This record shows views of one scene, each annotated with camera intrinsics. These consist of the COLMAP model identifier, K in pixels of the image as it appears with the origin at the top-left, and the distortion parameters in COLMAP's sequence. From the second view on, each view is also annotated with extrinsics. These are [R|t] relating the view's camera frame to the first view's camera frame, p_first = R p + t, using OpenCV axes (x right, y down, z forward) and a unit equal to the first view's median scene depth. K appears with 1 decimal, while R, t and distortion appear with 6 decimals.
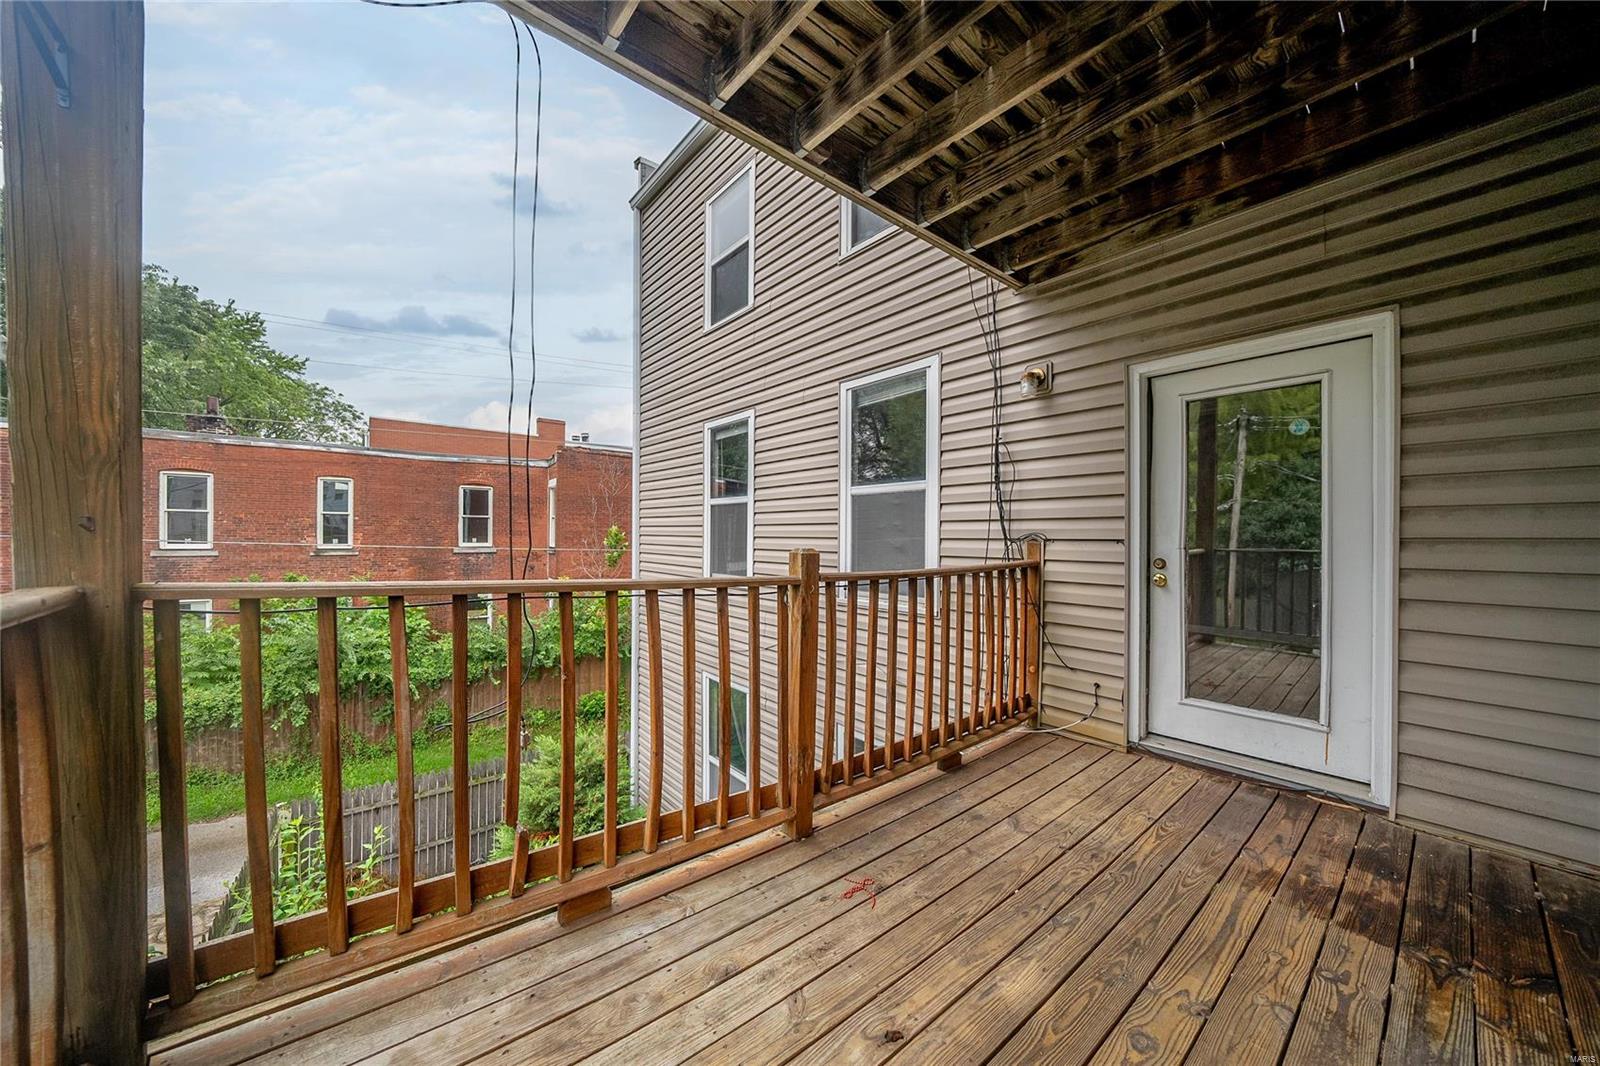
lens RADIAL K [[547.7, 0, 789.4], [0, 547.7, 536.8], [0, 0, 1]] dist [-0.010228, 0.000186]
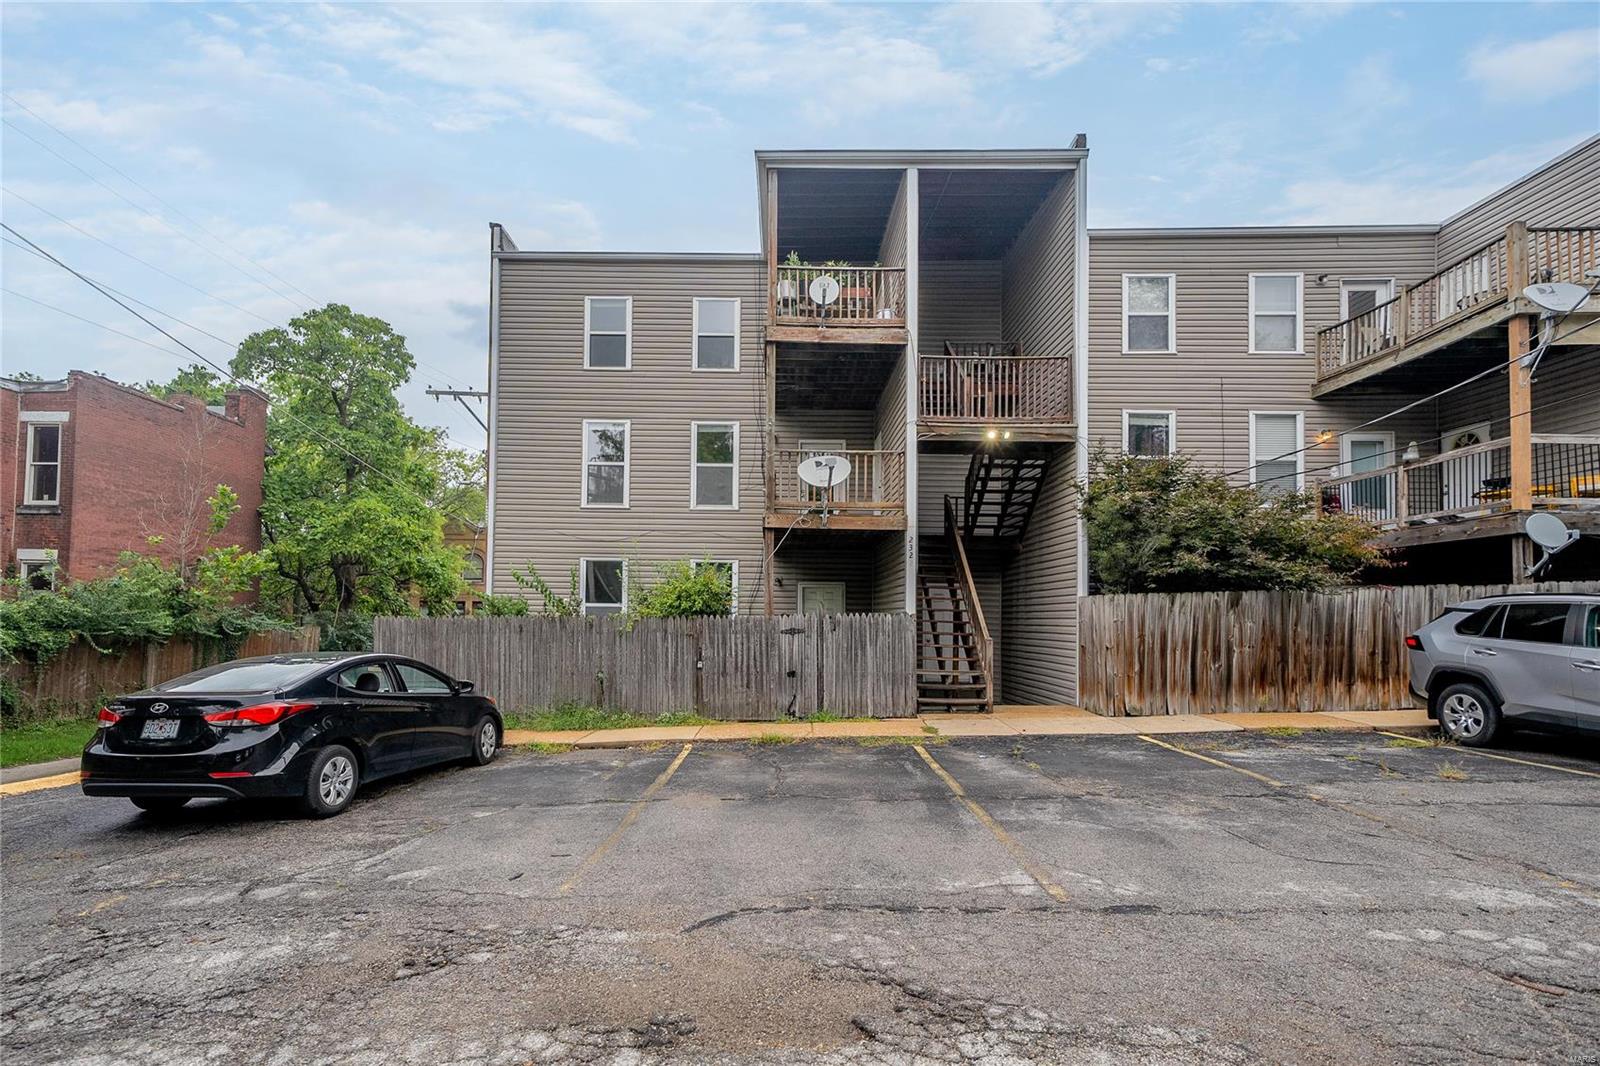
lens RADIAL K [[766.4, 0, 752.6], [0, 766.4, 579.8], [0, 0, 1]] dist [0.031761, -0.000044]
pose [[0.640139, 0.041854, 0.767118, -3.834462], [-0.008079, 0.998826, -0.047755, 0.971716], [-0.768216, 0.024372, 0.639726, -2.282704]]
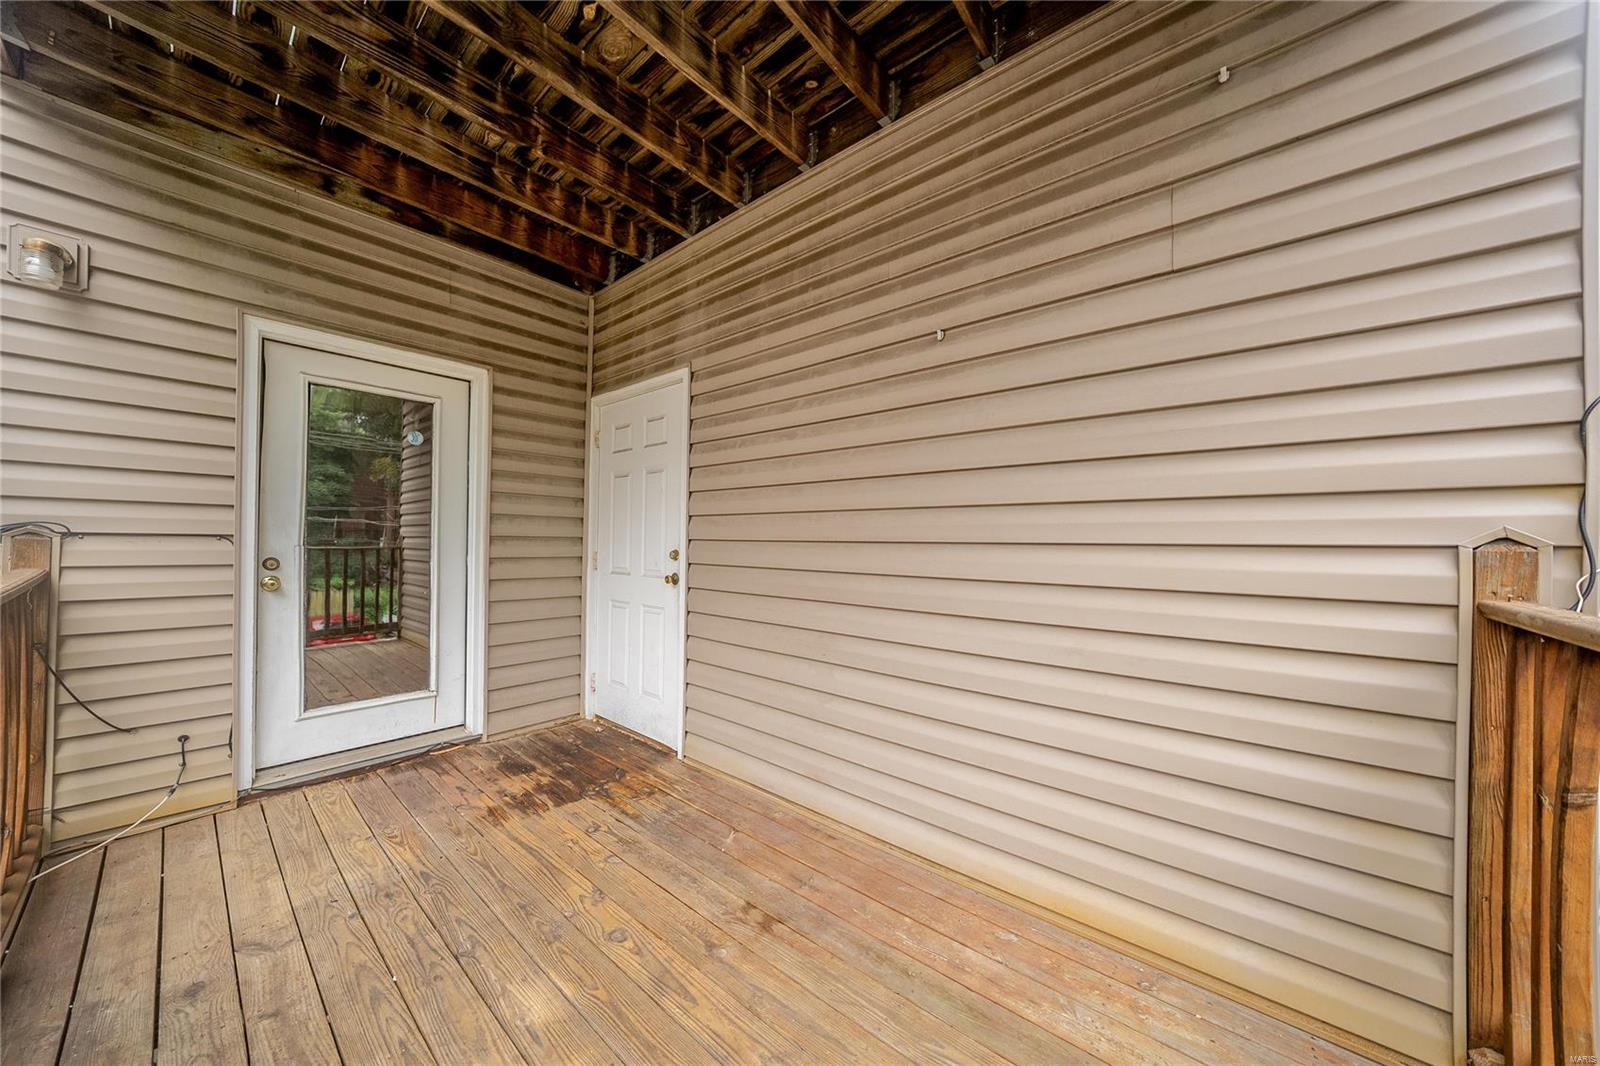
lens RADIAL K [[548.4, 0, 794.9], [0, 548.4, 538.5], [0, 0, 1]] dist [-0.009225, 0.000274]
pose [[-0.177806, -0.000070, 0.984066, -0.297929], [-0.014463, 0.999892, -0.002543, 0.000625], [-0.983959, -0.014685, -0.177788, 0.365378]]
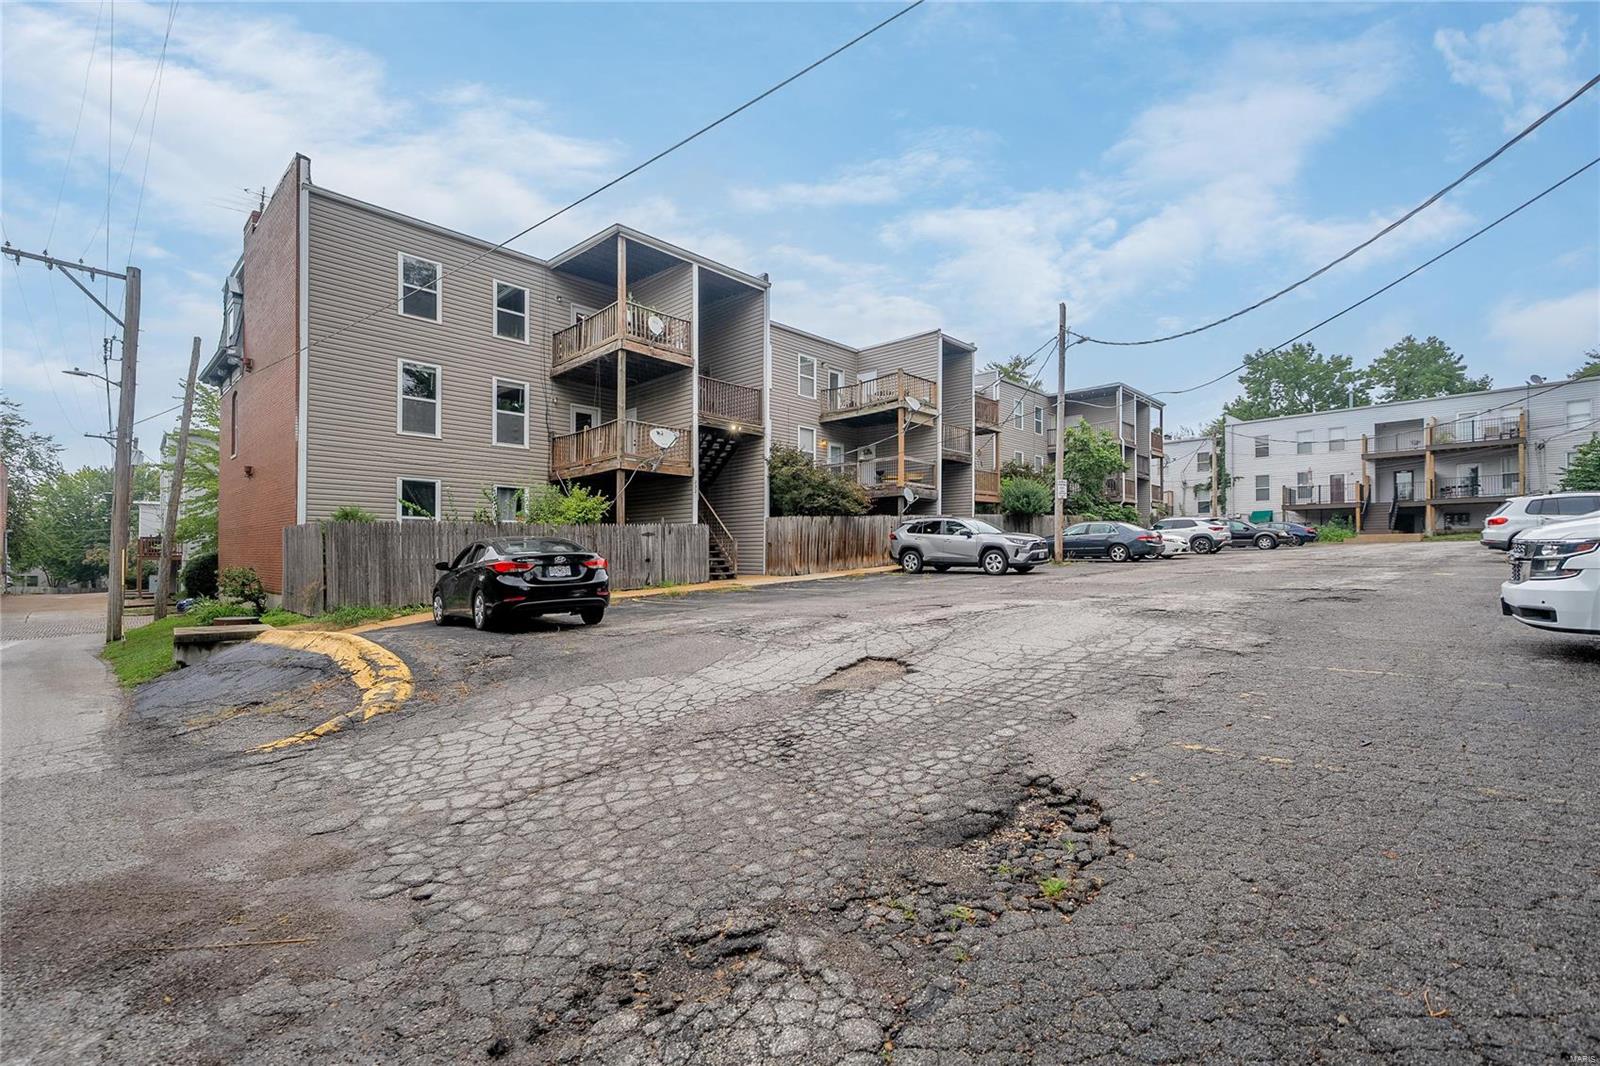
lens RADIAL K [[702.3, 0, 806.0], [0, 702.3, 538.8], [0, 0, 1]] dist [0.023564, 0.000211]
pose [[-0.137307, 0.016647, 0.990389, -6.802017], [0.003639, 0.999860, -0.016302, 1.192886], [-0.990522, 0.001366, -0.137349, -0.366177]]
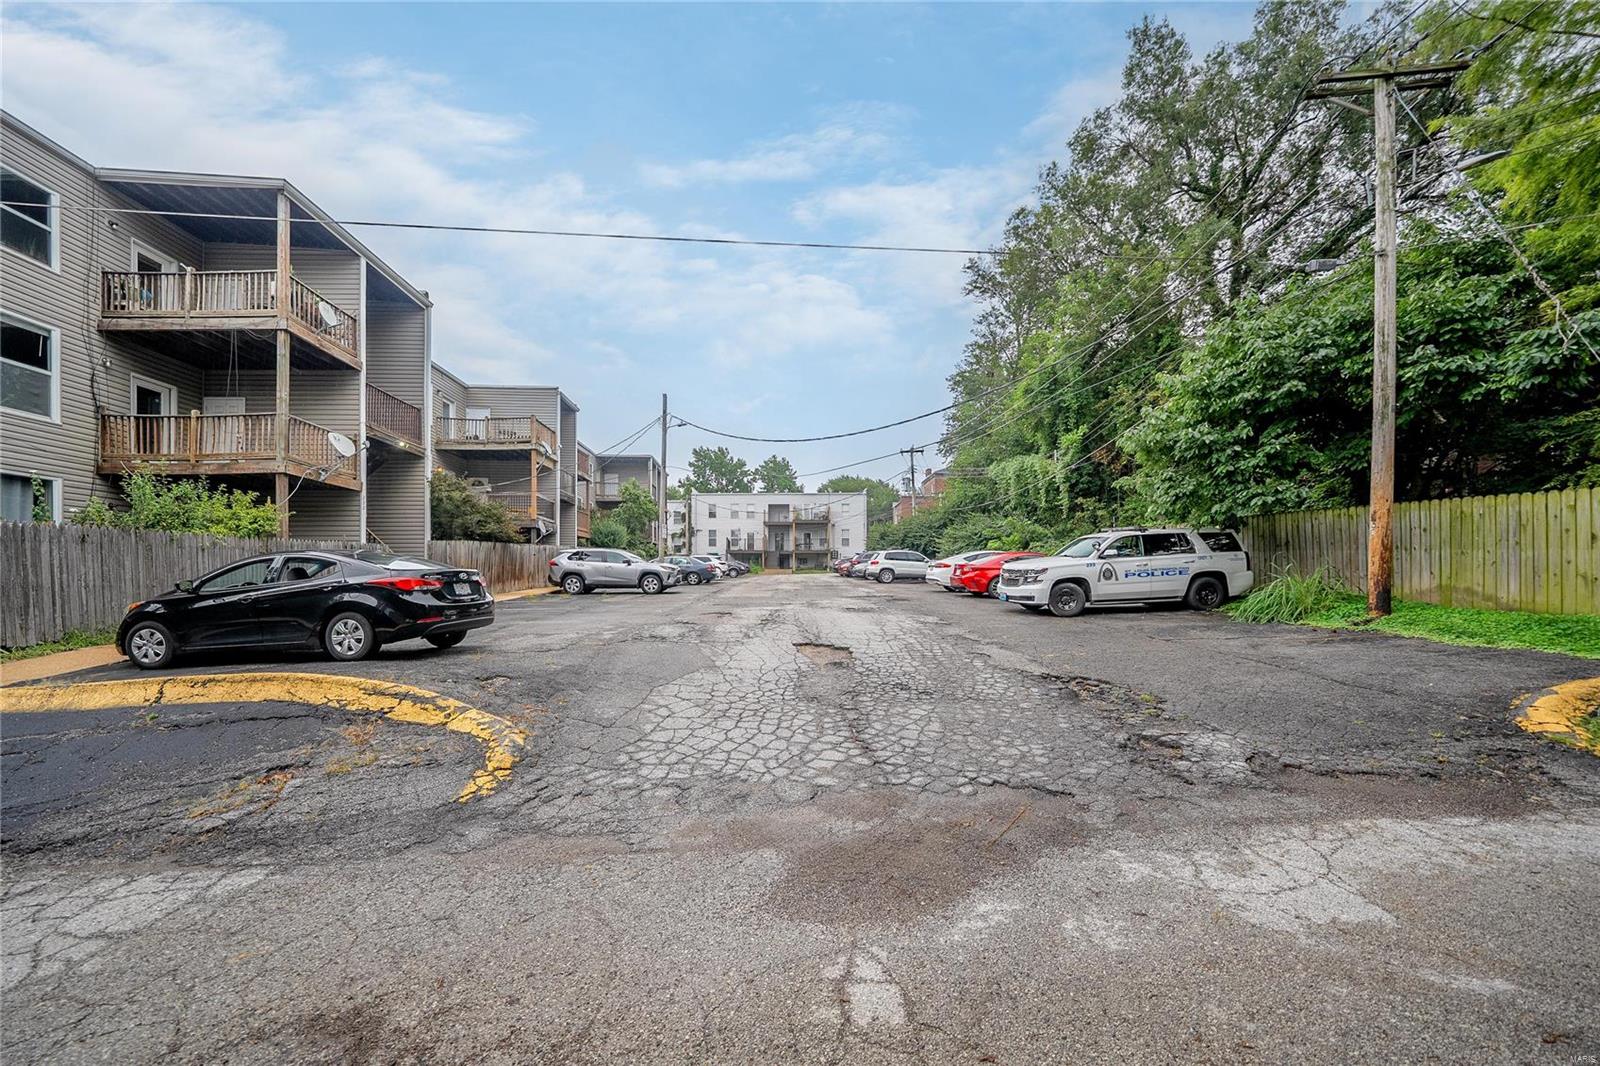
lens RADIAL K [[559.7, 0, 805.8], [0, 559.7, 581.8], [0, 0, 1]] dist [-0.012627, 0.000066]
pose [[-0.825284, -0.003071, 0.564710, -5.929871], [-0.000597, 0.999989, 0.004567, 1.248266], [-0.564718, 0.003432, -0.825277, 1.568255]]
